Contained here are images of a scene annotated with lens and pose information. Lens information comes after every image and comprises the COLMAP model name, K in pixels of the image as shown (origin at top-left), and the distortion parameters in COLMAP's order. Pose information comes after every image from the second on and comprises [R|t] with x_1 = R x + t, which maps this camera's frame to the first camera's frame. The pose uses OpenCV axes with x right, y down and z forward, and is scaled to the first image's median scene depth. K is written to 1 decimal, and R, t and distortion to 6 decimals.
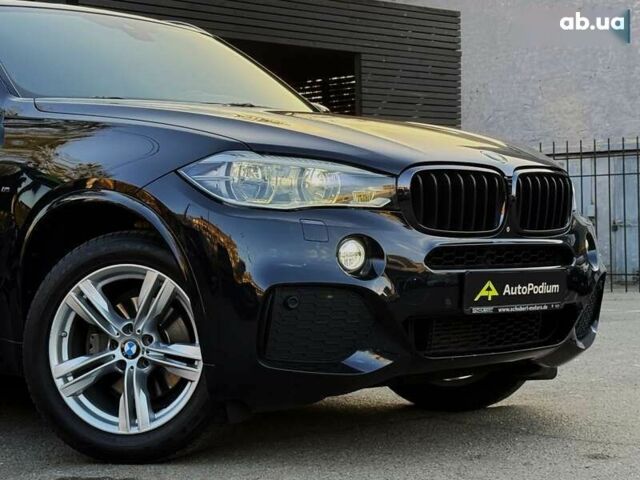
lens RADIAL K [[1401.8, 0, 322.5], [0, 1401.8, 243.0], [0, 0, 1]] dist [0.136438, 0.000000]
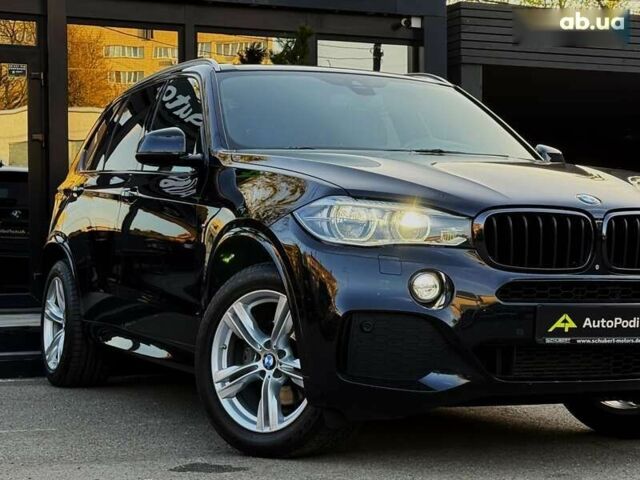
lens RADIAL K [[1401.8, 0, 304.7], [0, 1401.8, 237.6], [0, 0, 1]] dist [0.136438, 0.000000]
pose [[0.927049, 0.011675, -0.374760, 0.336471], [-0.019081, 0.999689, -0.016059, -0.010881], [0.374455, 0.022038, 0.926983, -0.093914]]
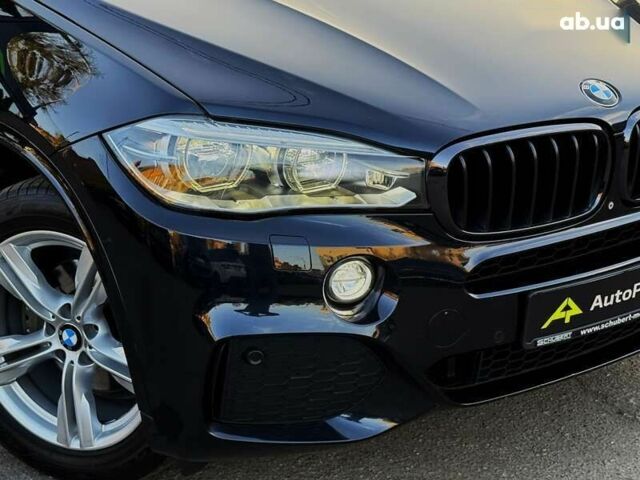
lens RADIAL K [[1401.8, 0, 321.5], [0, 1401.8, 239.9], [0, 0, 1]] dist [0.136438, 0.000000]
pose [[0.985725, 0.066827, -0.154532, 0.103274], [-0.010578, 0.940619, 0.339298, -0.224185], [0.168030, -0.332820, 0.927899, 0.357122]]
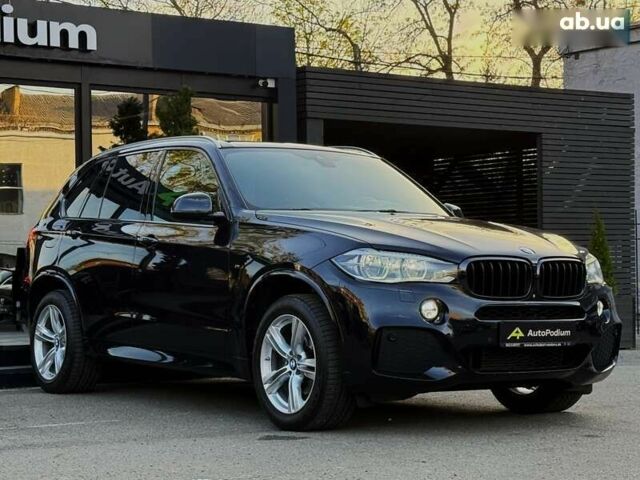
lens RADIAL K [[1401.8, 0, 306.8], [0, 1401.8, 235.5], [0, 0, 1]] dist [0.136438, 0.000000]
pose [[0.981965, 0.006813, -0.188939, 0.184679], [-0.013531, 0.999320, -0.034288, -0.020537], [0.188577, 0.036227, 0.981390, -0.665959]]
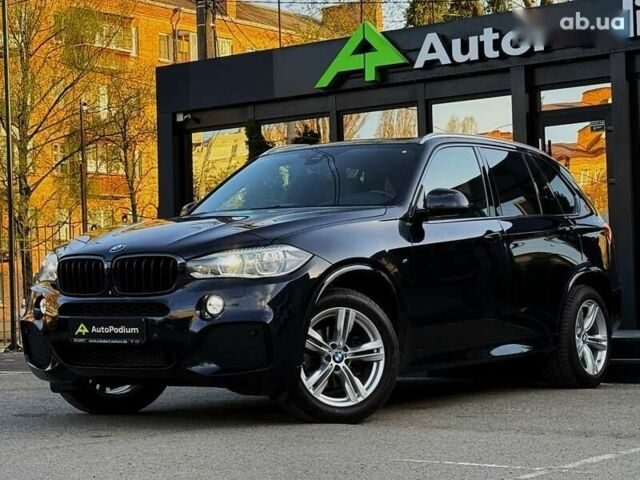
lens RADIAL K [[1401.8, 0, 311.6], [0, 1401.8, 282.2], [0, 0, 1]] dist [0.136438, 0.000000]
pose [[0.164466, 0.003065, -0.986378, 1.815314], [0.008293, 0.999956, 0.004490, -0.027790], [0.986348, -0.008919, 0.164434, 0.981141]]
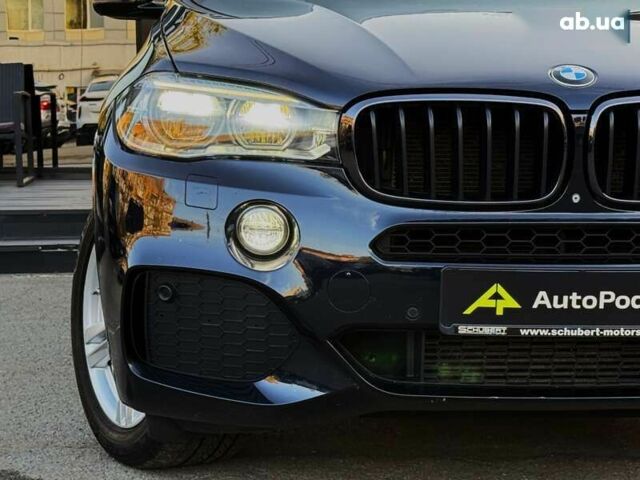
lens RADIAL K [[1401.8, 0, 318.2], [0, 1401.8, 237.5], [0, 0, 1]] dist [0.136438, 0.000000]
pose [[0.743754, 0.083378, -0.663233, 0.460118], [-0.015053, 0.994028, 0.108084, -0.057644], [0.668284, -0.070404, 0.740567, 0.487481]]
